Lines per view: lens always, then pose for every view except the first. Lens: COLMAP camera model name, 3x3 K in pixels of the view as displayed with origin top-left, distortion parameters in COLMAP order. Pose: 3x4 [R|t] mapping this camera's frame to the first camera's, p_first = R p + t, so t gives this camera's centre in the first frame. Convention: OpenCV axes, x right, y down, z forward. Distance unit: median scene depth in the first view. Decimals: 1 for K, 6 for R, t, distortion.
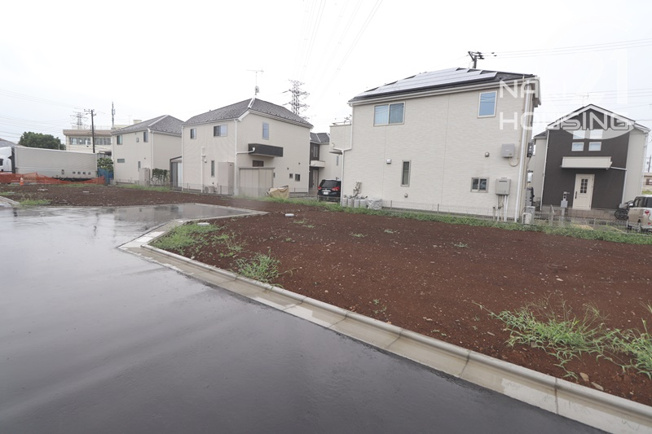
lens RADIAL K [[309.7, 0, 323.8], [0, 309.7, 209.3], [0, 0, 1]] dist [-0.000379, -0.012699]
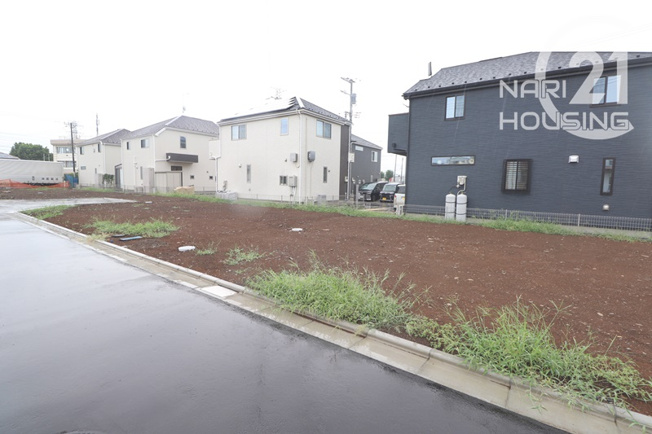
lens RADIAL K [[309.7, 0, 324.6], [0, 309.7, 210.0], [0, 0, 1]] dist [-0.000379, -0.012699]
pose [[0.999832, -0.018328, -0.000463, 0.418086], [0.018325, 0.999810, -0.006677, 0.045579], [0.000585, 0.006667, 0.999978, -0.286812]]
